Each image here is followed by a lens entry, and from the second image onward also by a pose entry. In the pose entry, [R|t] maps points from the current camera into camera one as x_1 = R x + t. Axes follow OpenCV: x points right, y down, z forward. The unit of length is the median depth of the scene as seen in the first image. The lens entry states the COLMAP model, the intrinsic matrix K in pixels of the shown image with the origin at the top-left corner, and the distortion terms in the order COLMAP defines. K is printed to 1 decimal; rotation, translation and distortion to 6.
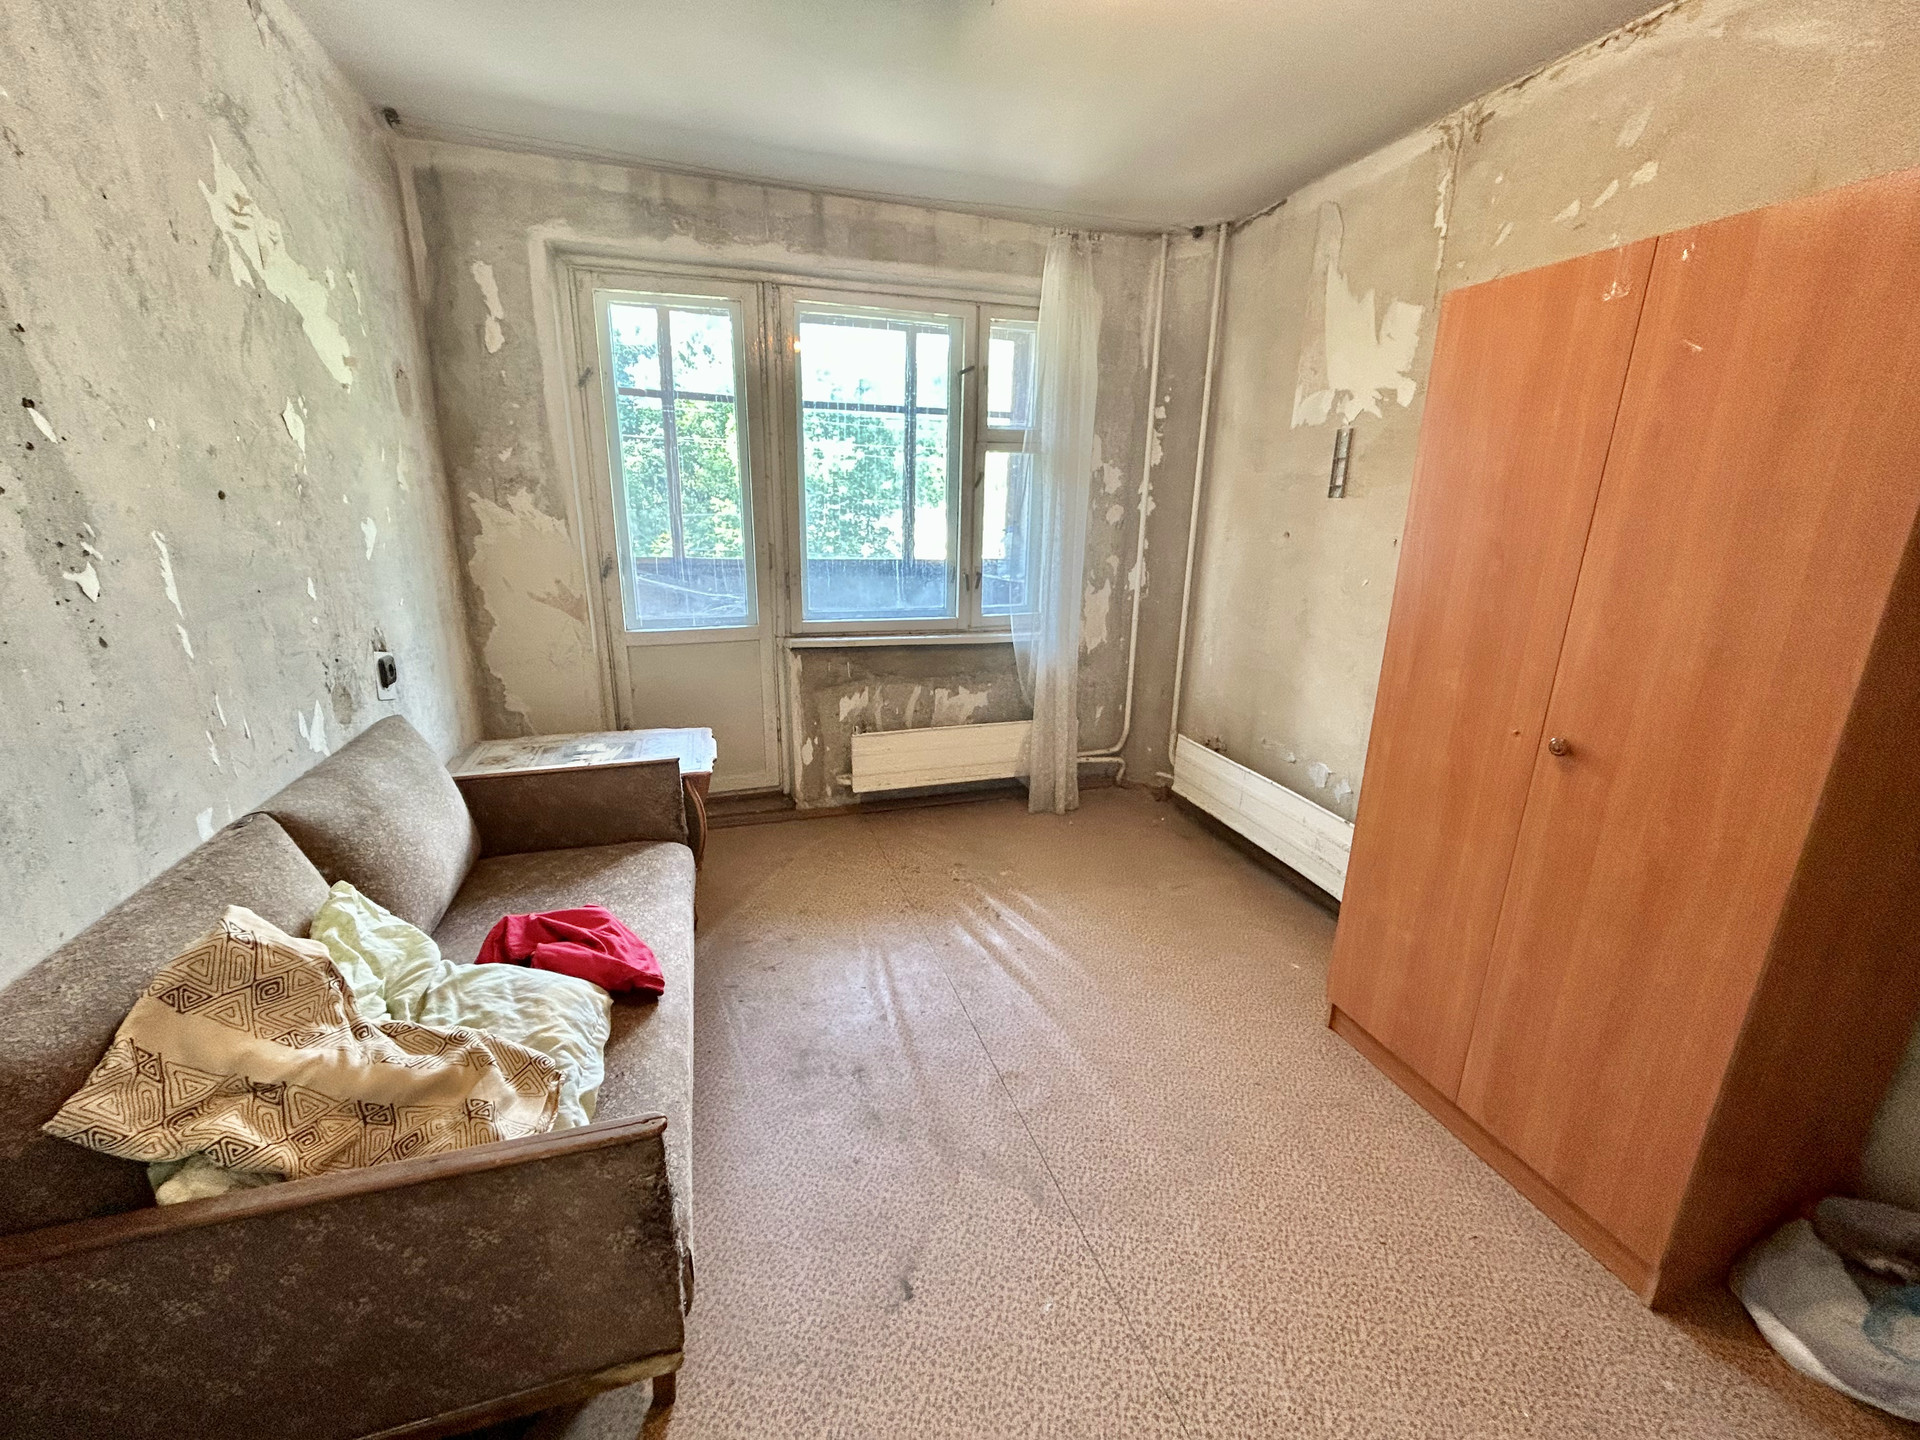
lens RADIAL K [[786.5, 0, 959.2], [0, 786.5, 719.3], [0, 0, 1]] dist [-0.003614, 0.000850]
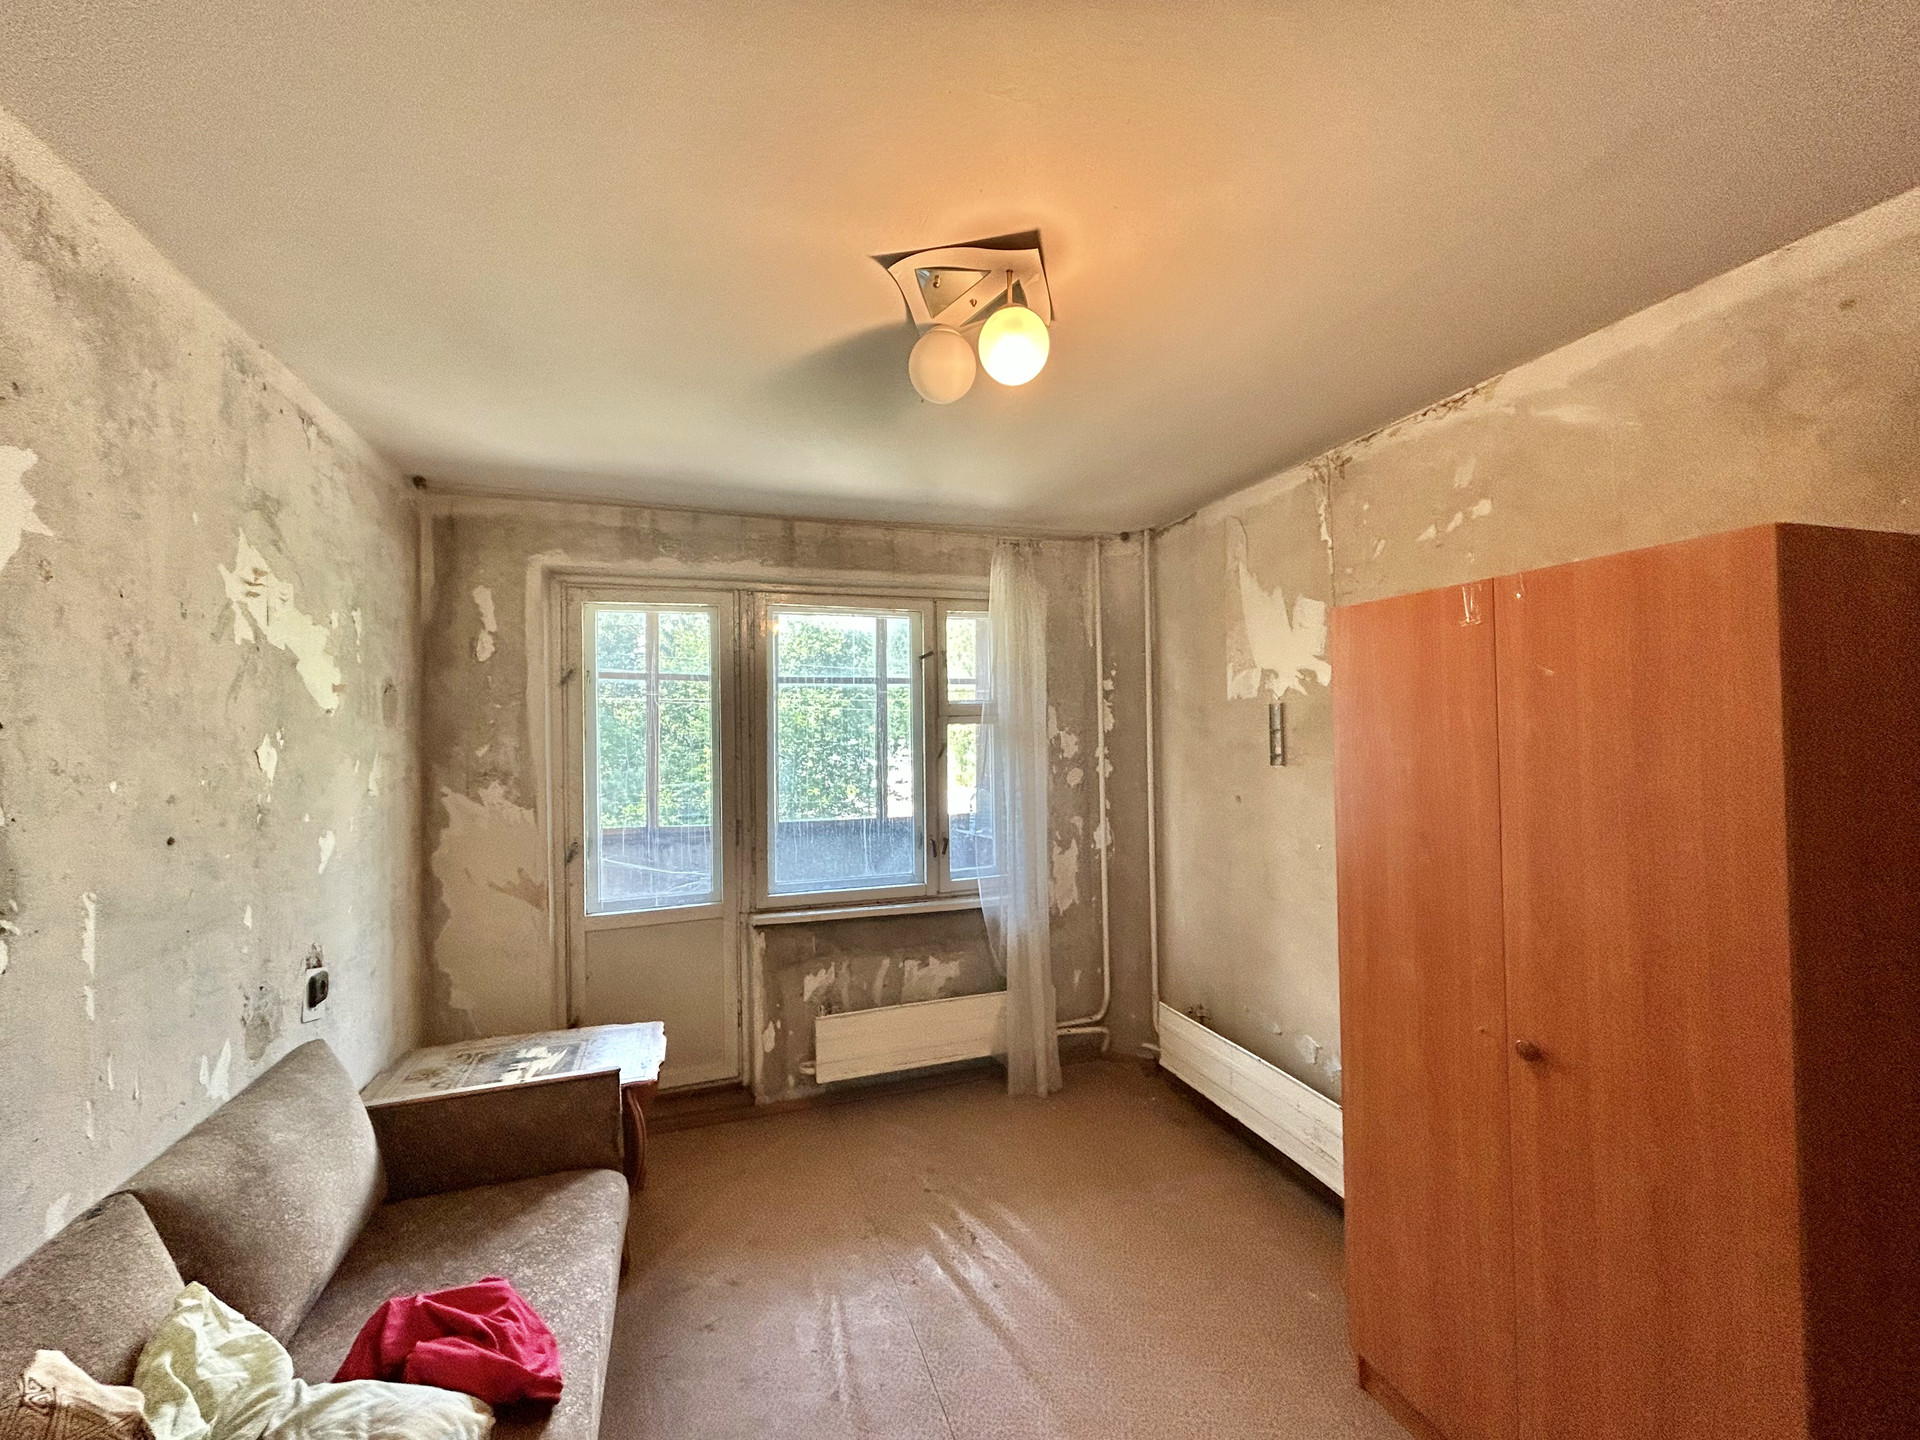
lens RADIAL K [[786.5, 0, 956.6], [0, 786.5, 715.9], [0, 0, 1]] dist [-0.003614, 0.000850]
pose [[0.999224, -0.035259, 0.017531, 0.036729], [0.038853, 0.955225, -0.293319, -0.054659], [-0.006404, 0.293772, 0.955854, -0.015878]]
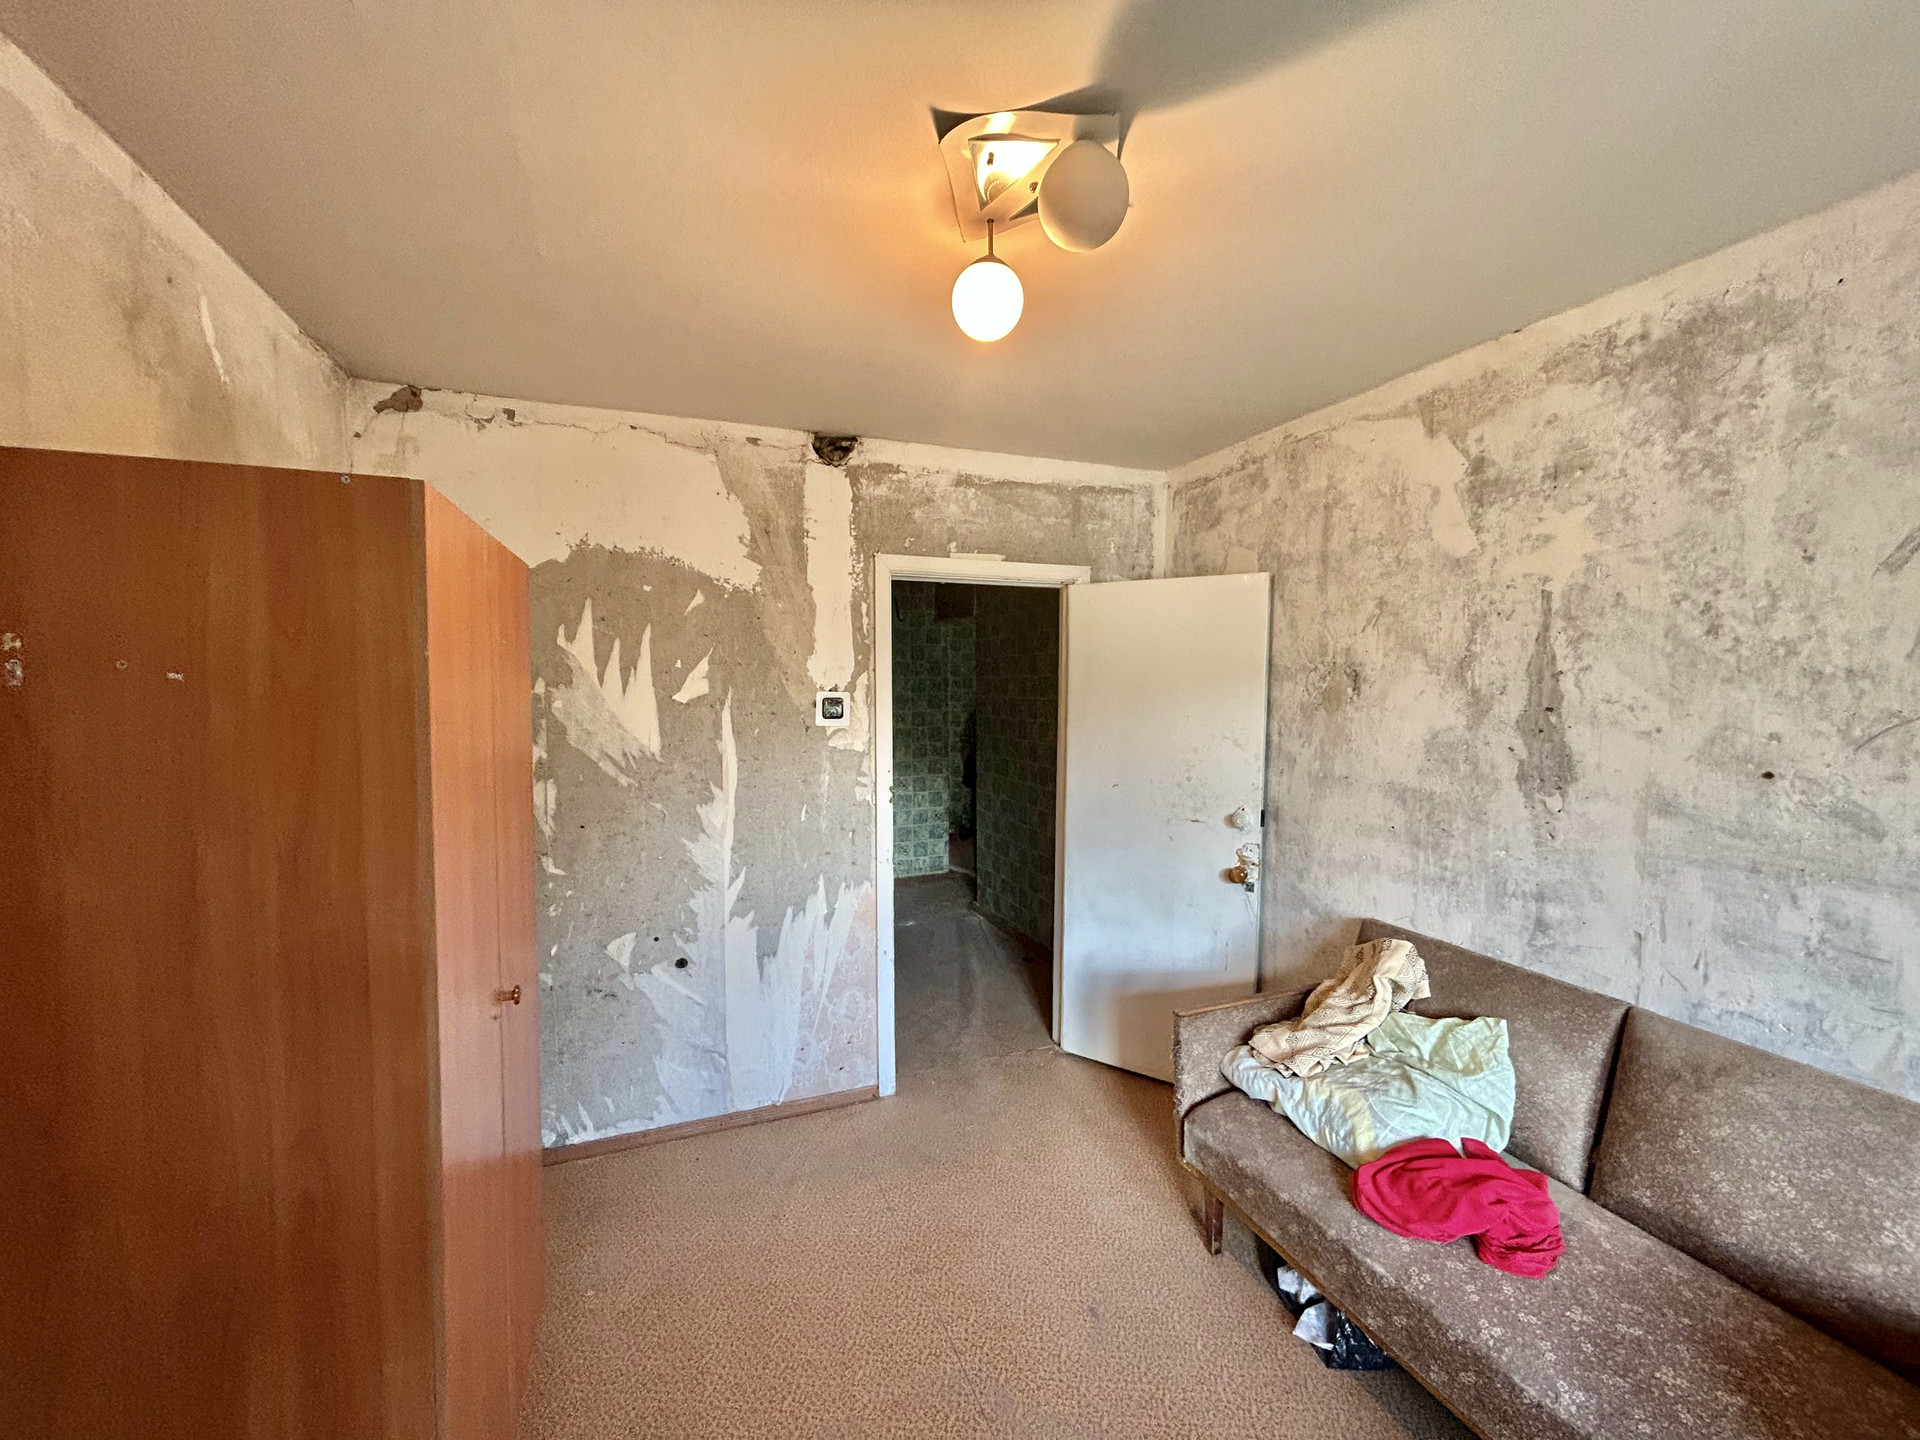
lens RADIAL K [[786.5, 0, 960.3], [0, 786.5, 717.5], [0, 0, 1]] dist [-0.003614, 0.000850]
pose [[-0.998783, -0.017235, -0.046217, 0.134354], [-0.031404, 0.944726, 0.326354, -0.367650], [0.038037, 0.327408, -0.944117, 1.053499]]
